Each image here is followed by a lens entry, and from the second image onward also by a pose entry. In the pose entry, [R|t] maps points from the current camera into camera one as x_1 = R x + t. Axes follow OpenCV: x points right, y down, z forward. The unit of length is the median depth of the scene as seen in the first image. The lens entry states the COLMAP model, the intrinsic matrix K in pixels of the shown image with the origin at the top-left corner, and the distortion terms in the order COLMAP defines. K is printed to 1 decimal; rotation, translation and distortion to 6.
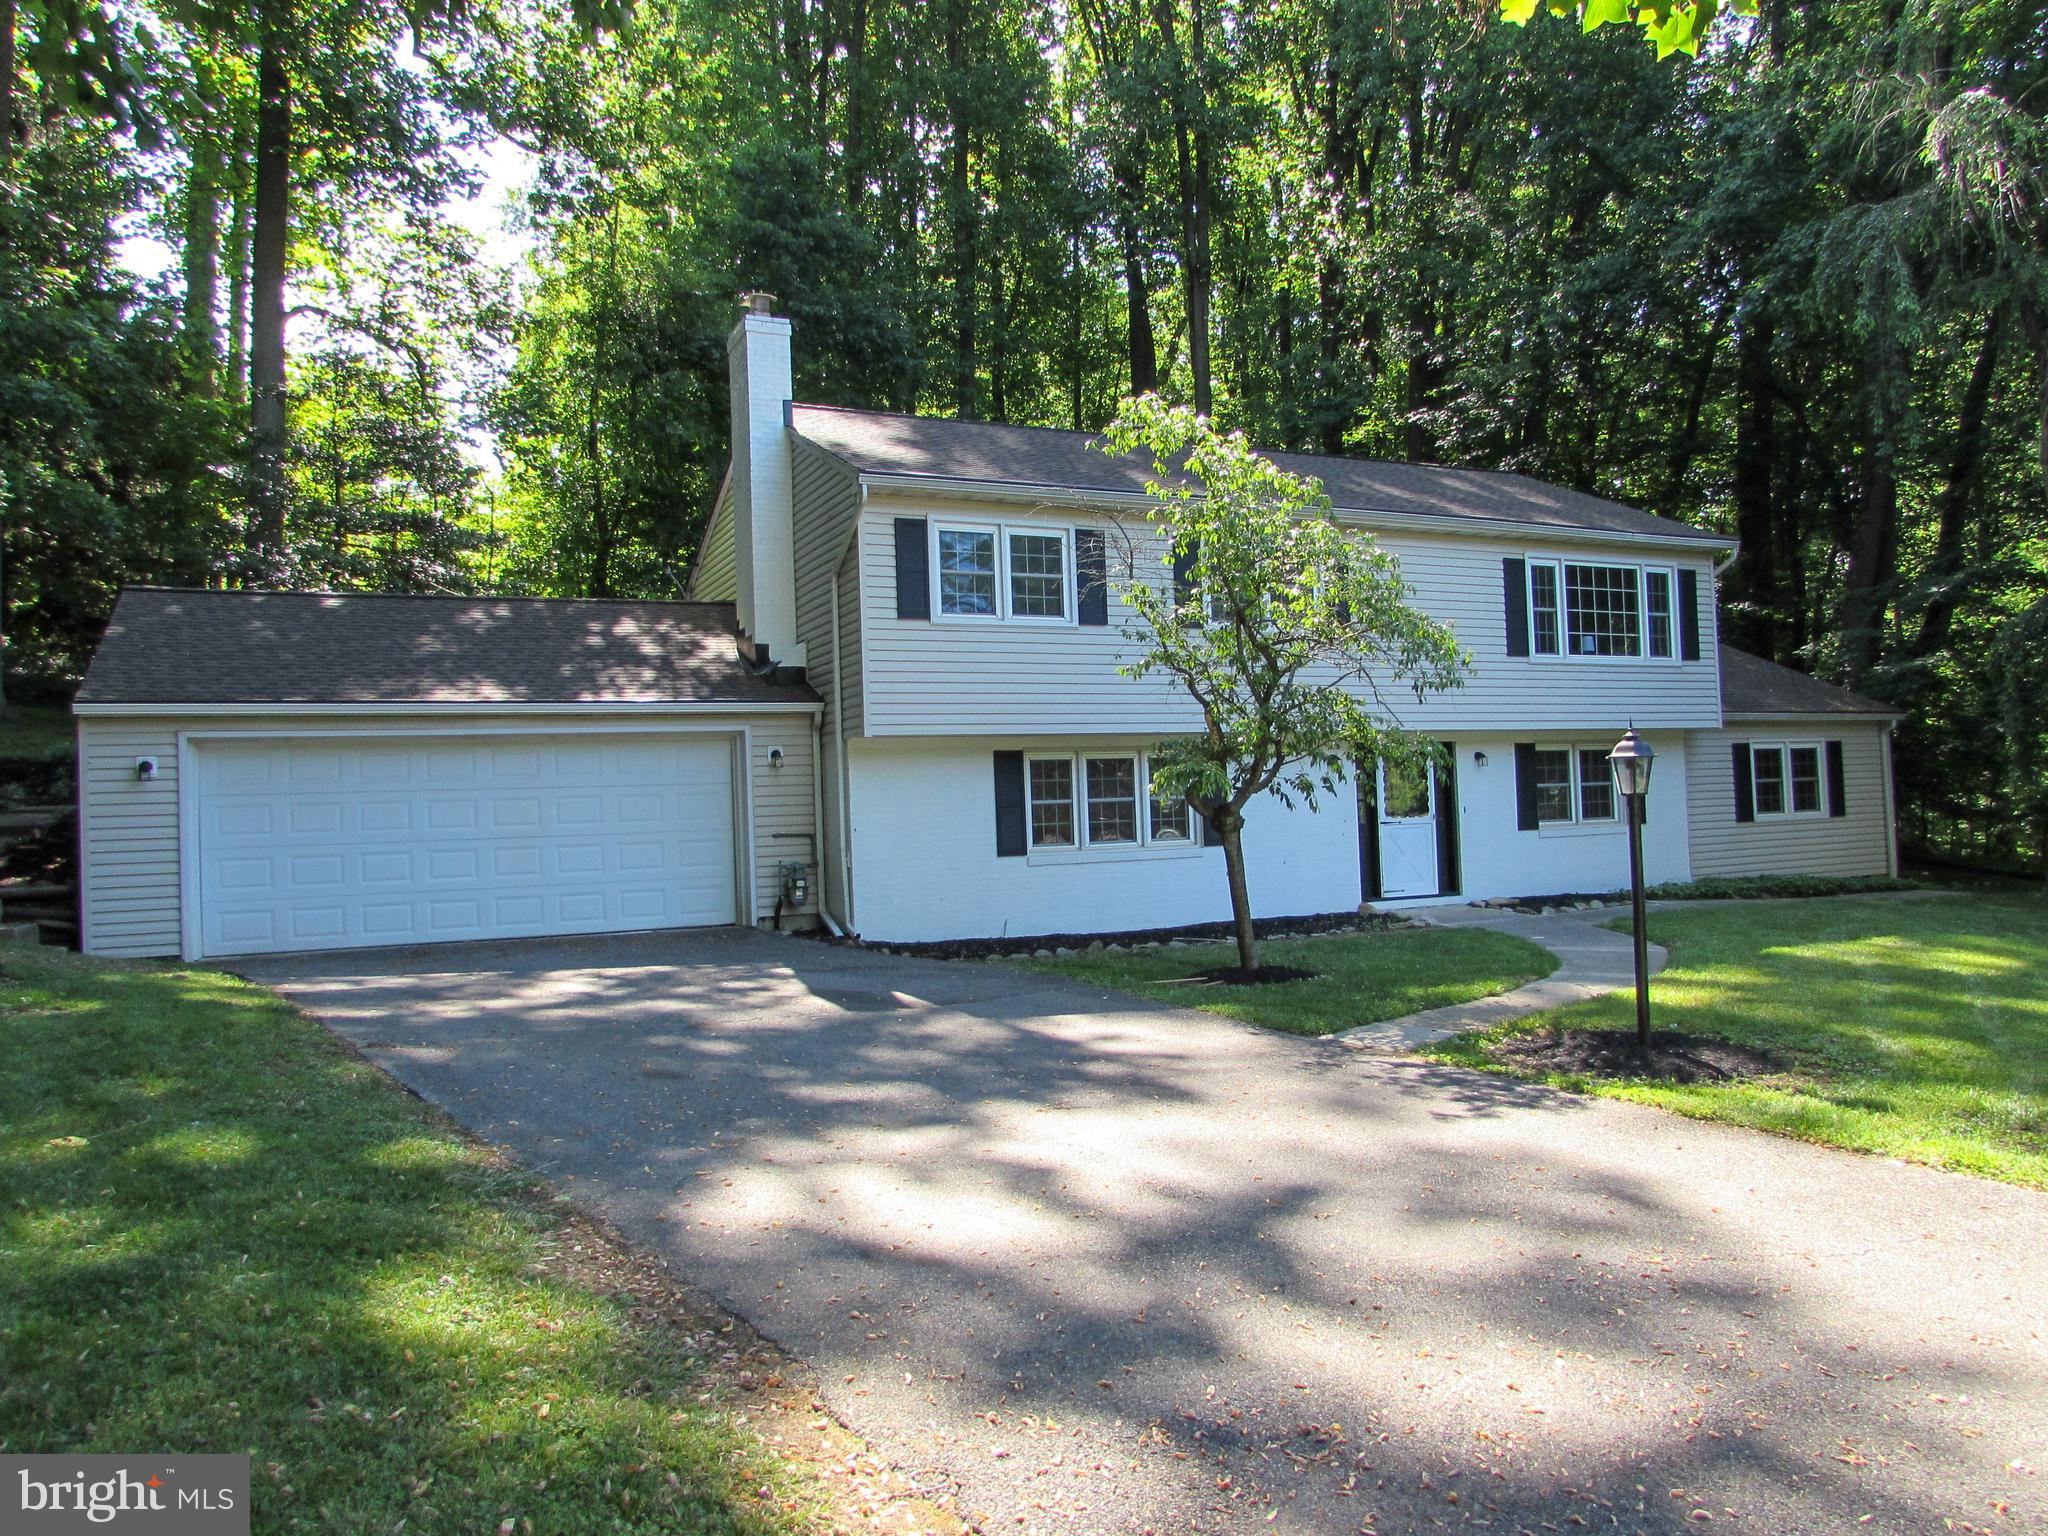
lens RADIAL K [[1442.0, 0, 1021.9], [0, 1442.0, 780.6], [0, 0, 1]] dist [-0.046907, 0.023727]
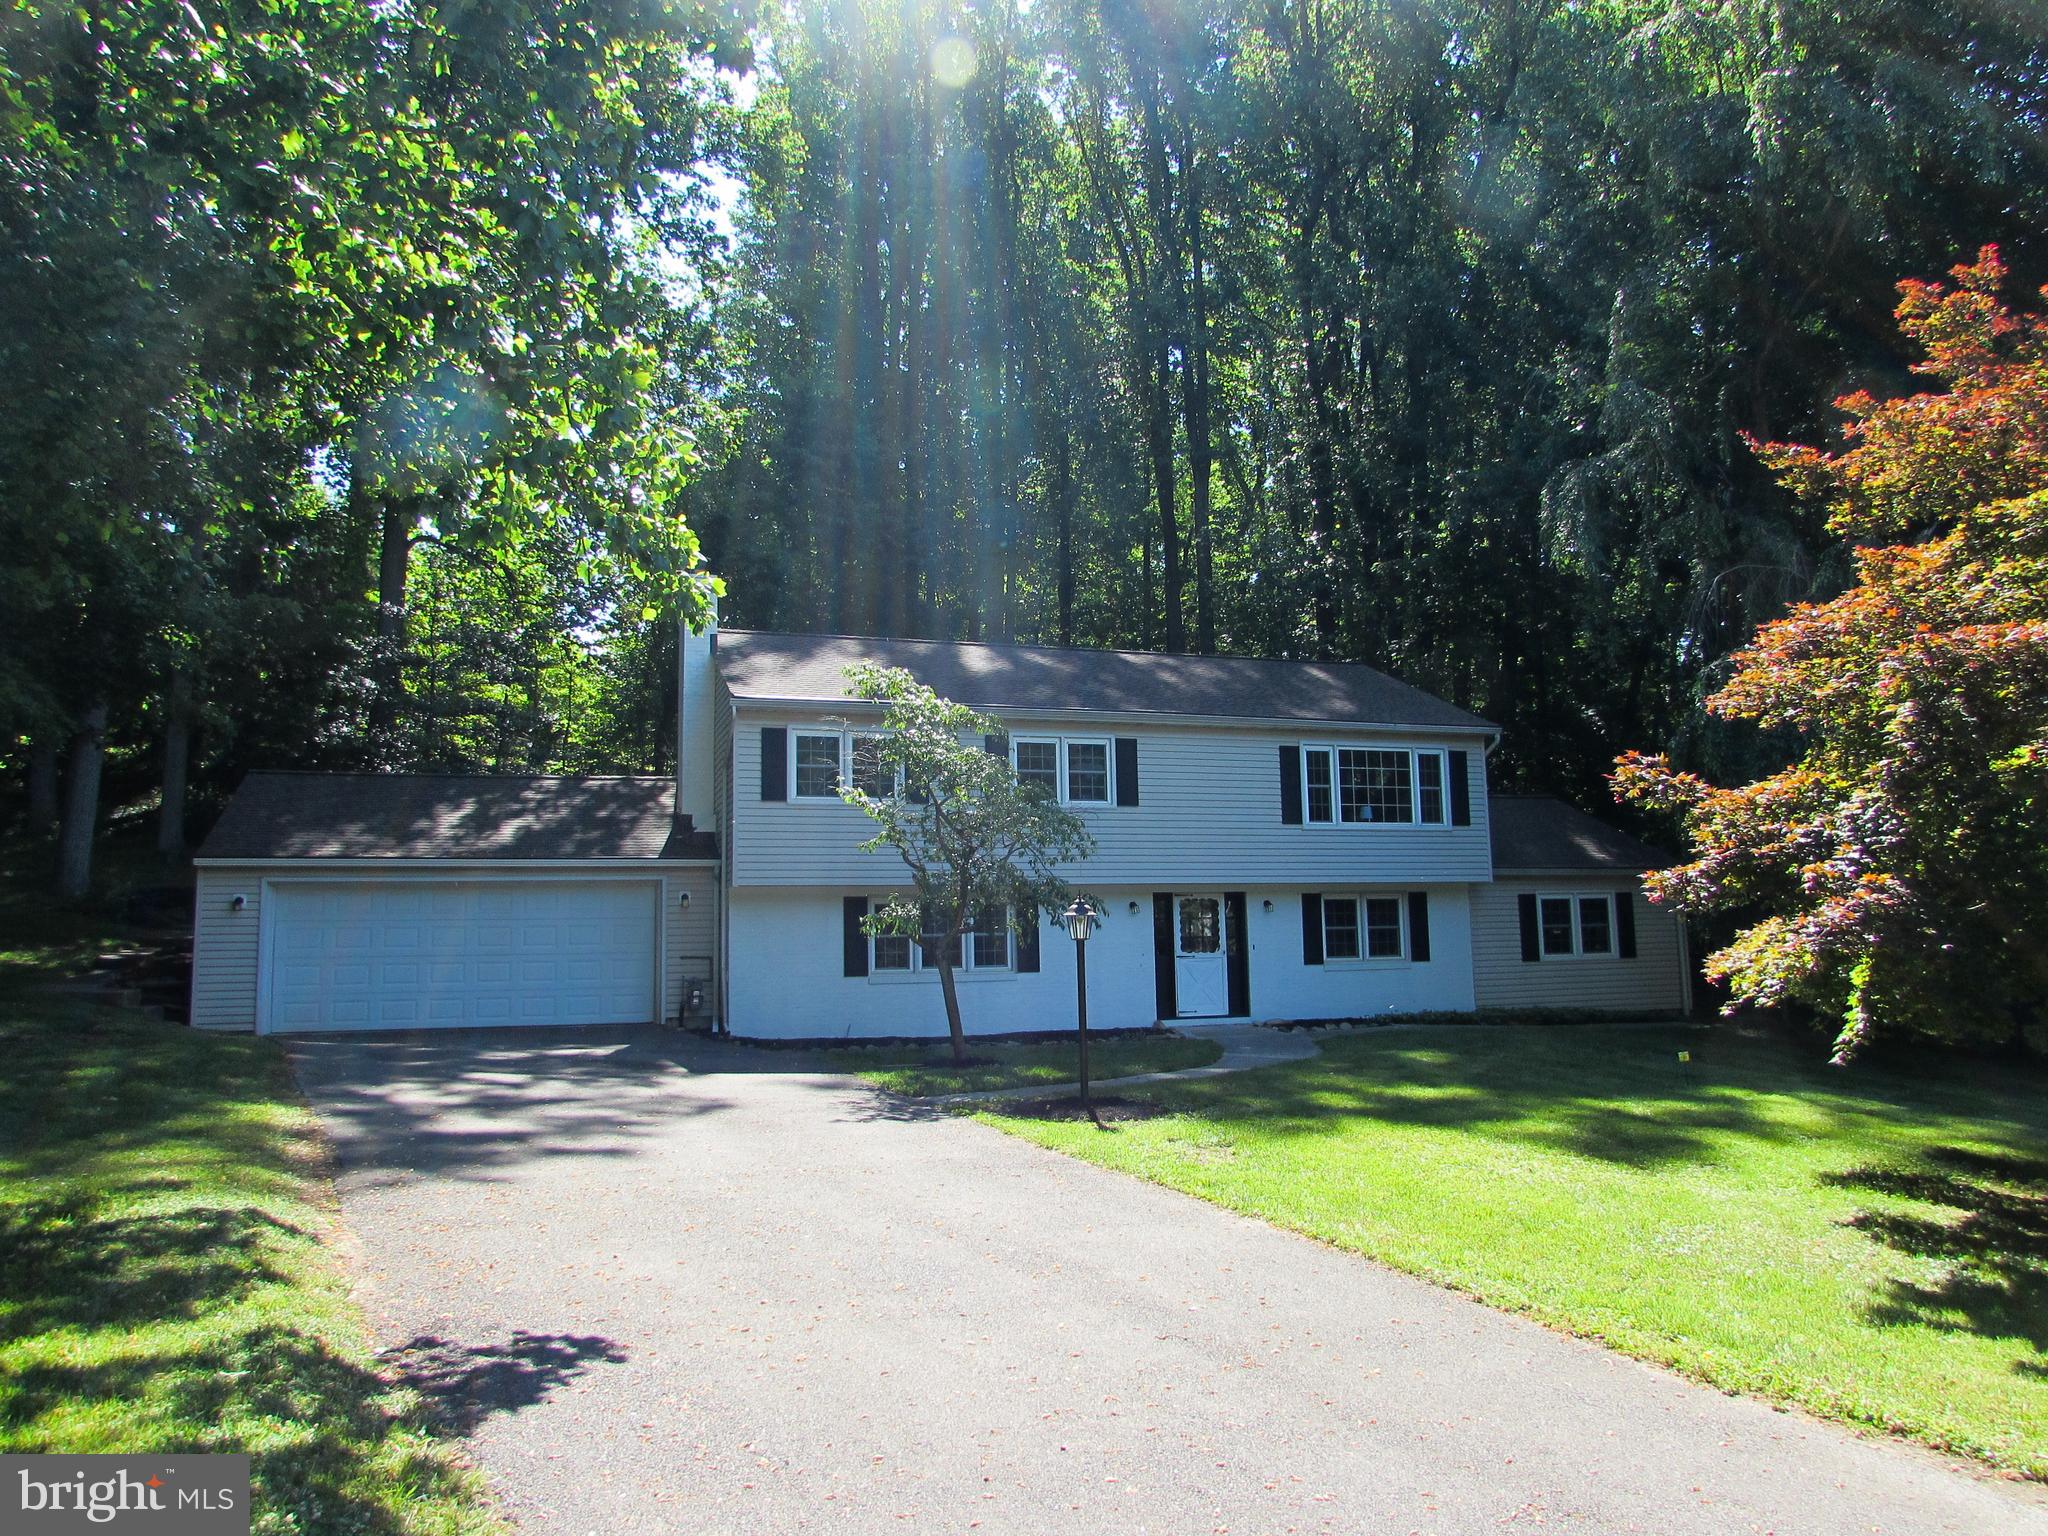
lens RADIAL K [[1442.0, 0, 1021.9], [0, 1442.0, 780.6], [0, 0, 1]] dist [-0.046907, 0.023727]
pose [[0.992663, 0.004464, -0.120829, 0.260630], [-0.014765, 0.996315, -0.084486, -0.015098], [0.120007, 0.085651, 0.989071, -0.266384]]
